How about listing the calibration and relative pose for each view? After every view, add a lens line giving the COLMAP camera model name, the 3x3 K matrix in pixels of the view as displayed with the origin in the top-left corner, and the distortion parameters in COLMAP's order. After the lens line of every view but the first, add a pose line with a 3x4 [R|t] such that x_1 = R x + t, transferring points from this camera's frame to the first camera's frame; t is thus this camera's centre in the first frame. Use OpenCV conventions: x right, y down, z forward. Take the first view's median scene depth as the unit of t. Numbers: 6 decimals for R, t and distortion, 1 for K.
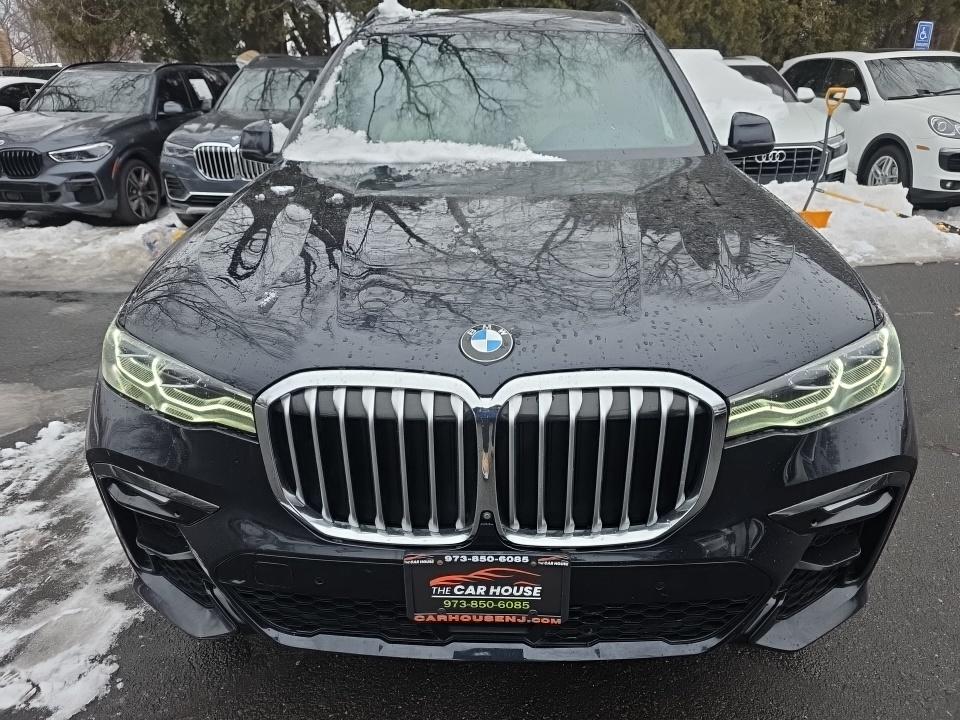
lens RADIAL K [[647.0, 0, 481.7], [0, 647.0, 361.9], [0, 0, 1]] dist [0.039374, 0.000097]
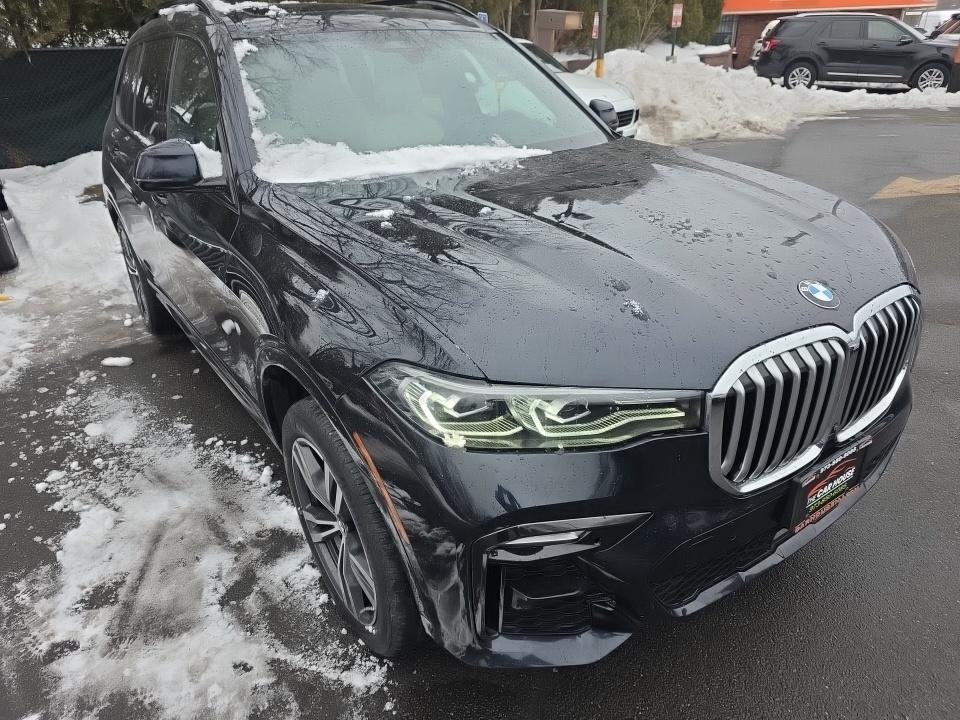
lens RADIAL K [[647.0, 0, 481.7], [0, 647.0, 361.9], [0, 0, 1]] dist [0.039374, 0.000097]
pose [[0.800819, -0.272364, 0.533391, -0.664168], [0.261054, 0.960294, 0.098413, -0.108089], [-0.539017, 0.060433, 0.840124, 0.158337]]
